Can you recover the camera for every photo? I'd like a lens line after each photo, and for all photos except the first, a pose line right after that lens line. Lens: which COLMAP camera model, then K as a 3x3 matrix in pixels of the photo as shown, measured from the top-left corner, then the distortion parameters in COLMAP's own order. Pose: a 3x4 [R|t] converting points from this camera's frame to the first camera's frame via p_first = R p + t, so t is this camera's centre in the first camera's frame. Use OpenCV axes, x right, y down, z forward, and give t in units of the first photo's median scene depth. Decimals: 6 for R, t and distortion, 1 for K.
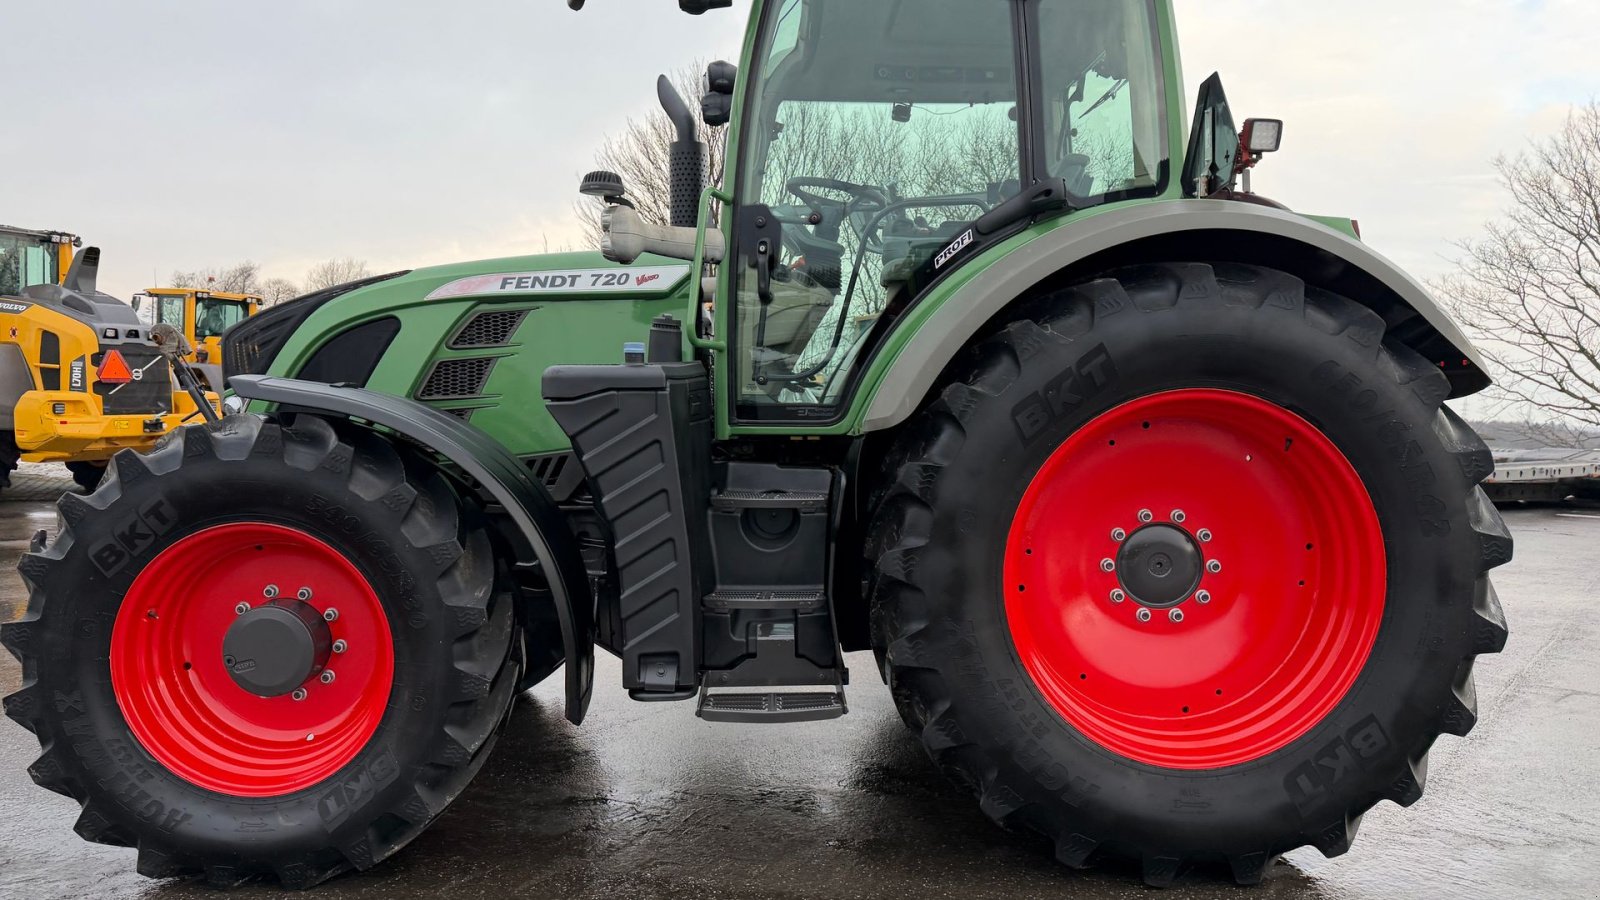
lens RADIAL K [[1107.9, 0, 794.2], [0, 1107.9, 443.4], [0, 0, 1]] dist [0.133550, -0.200664]
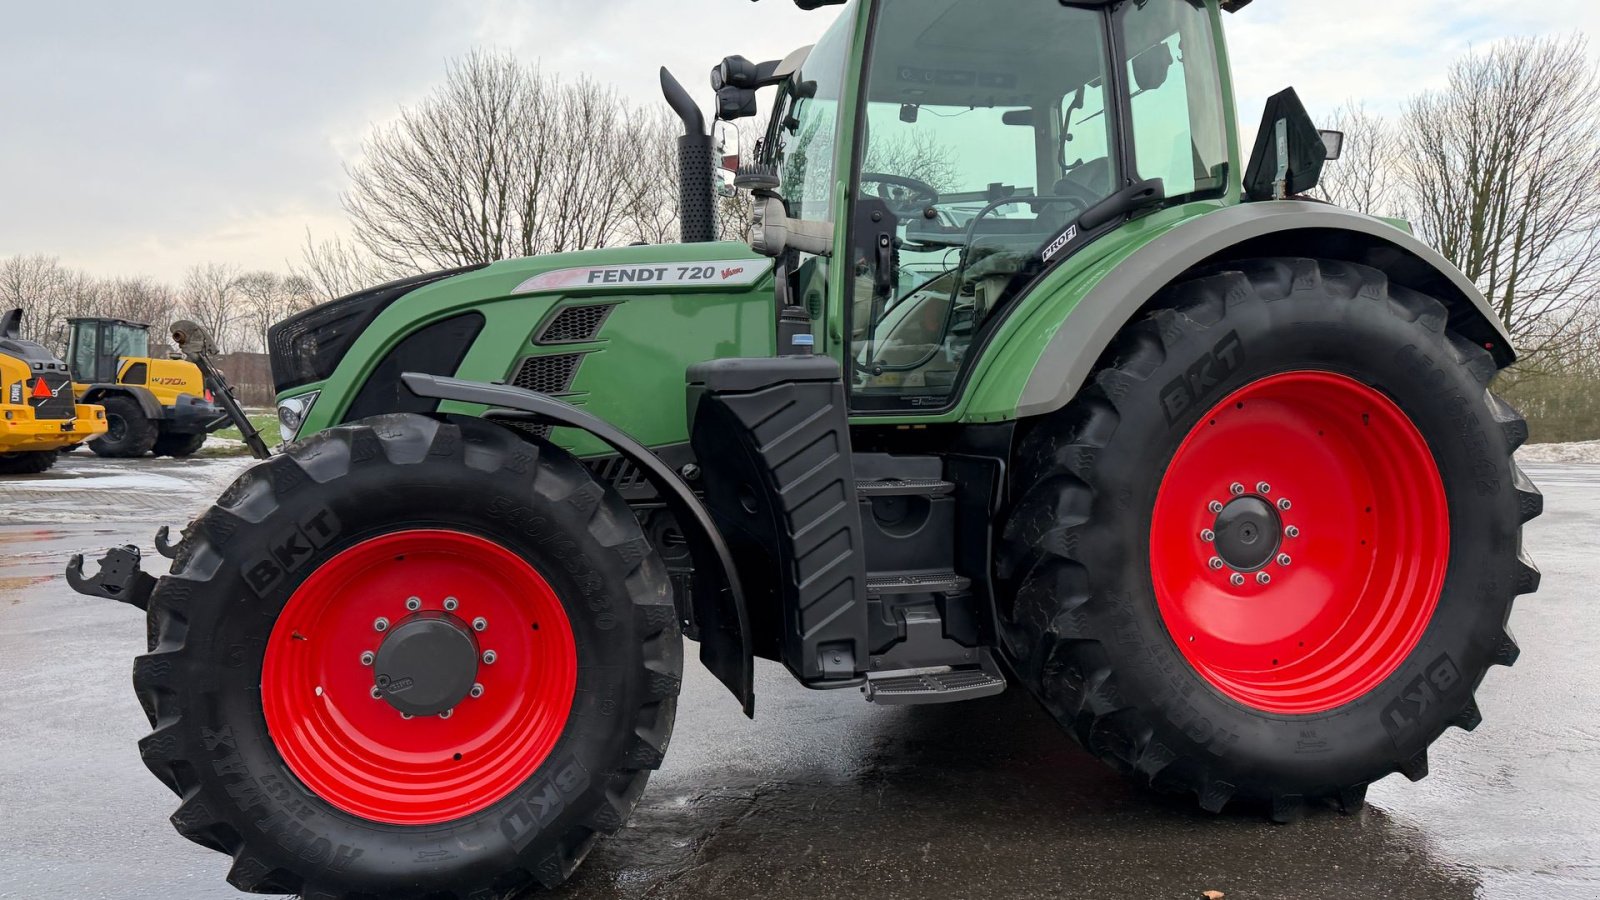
lens RADIAL K [[1107.9, 0, 794.2], [0, 1107.9, 443.4], [0, 0, 1]] dist [0.133550, -0.200664]
pose [[0.976315, -0.029536, 0.214329, -0.371310], [0.029524, 0.999559, 0.003259, 0.004457], [-0.214331, 0.003147, 0.976756, 0.021060]]
